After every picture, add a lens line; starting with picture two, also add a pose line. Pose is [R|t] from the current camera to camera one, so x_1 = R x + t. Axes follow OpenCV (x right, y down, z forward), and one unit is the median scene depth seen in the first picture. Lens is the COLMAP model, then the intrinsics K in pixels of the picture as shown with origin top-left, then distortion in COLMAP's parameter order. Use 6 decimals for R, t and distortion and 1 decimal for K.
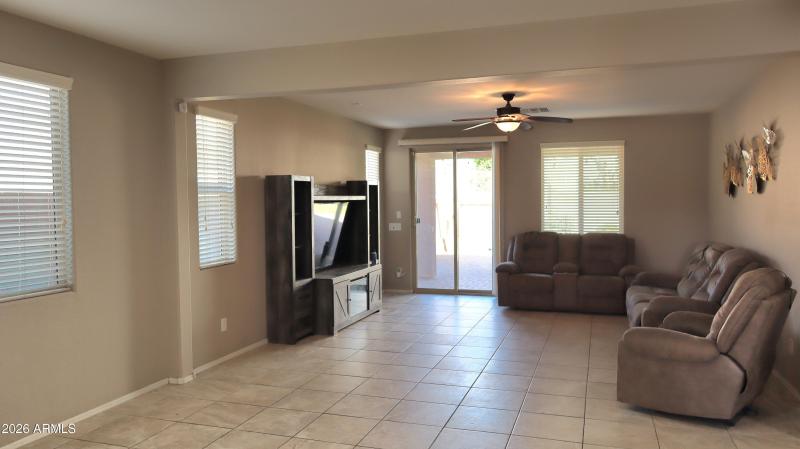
lens RADIAL K [[588.6, 0, 401.8], [0, 588.6, 223.8], [0, 0, 1]] dist [0.003016, -0.020815]
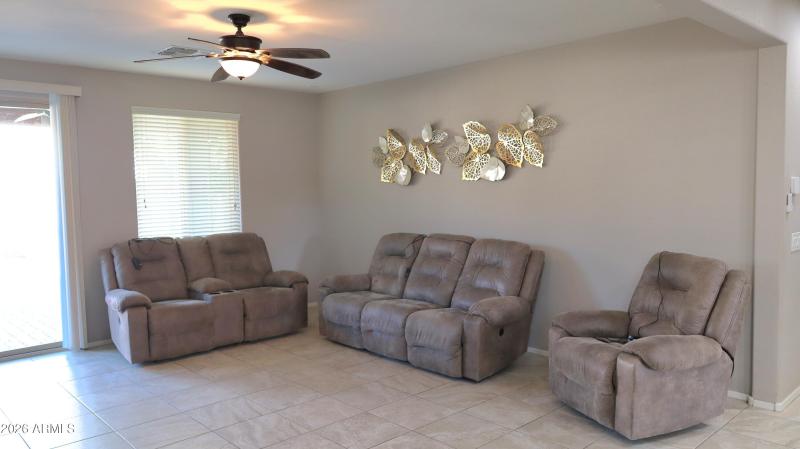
lens RADIAL K [[588.6, 0, 397.6], [0, 588.6, 225.8], [0, 0, 1]] dist [0.003016, -0.020815]
pose [[0.471897, -0.058534, 0.879709, -0.234614], [0.046116, 0.998067, 0.041671, -0.016493], [-0.880447, 0.020904, 0.473684, 0.461573]]
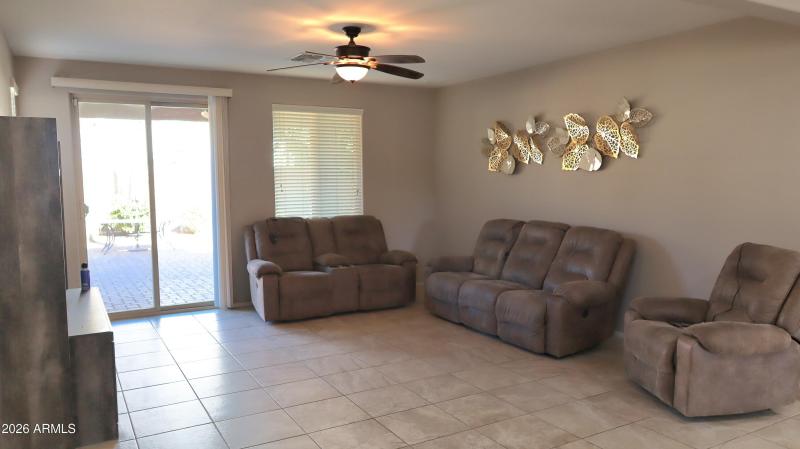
lens RADIAL K [[588.6, 0, 400.1], [0, 588.6, 225.6], [0, 0, 1]] dist [0.003016, -0.020815]
pose [[0.663374, -0.059393, 0.745927, -0.263564], [0.029779, 0.998151, 0.052993, -0.013673], [-0.747695, -0.012941, 0.663916, 0.387343]]
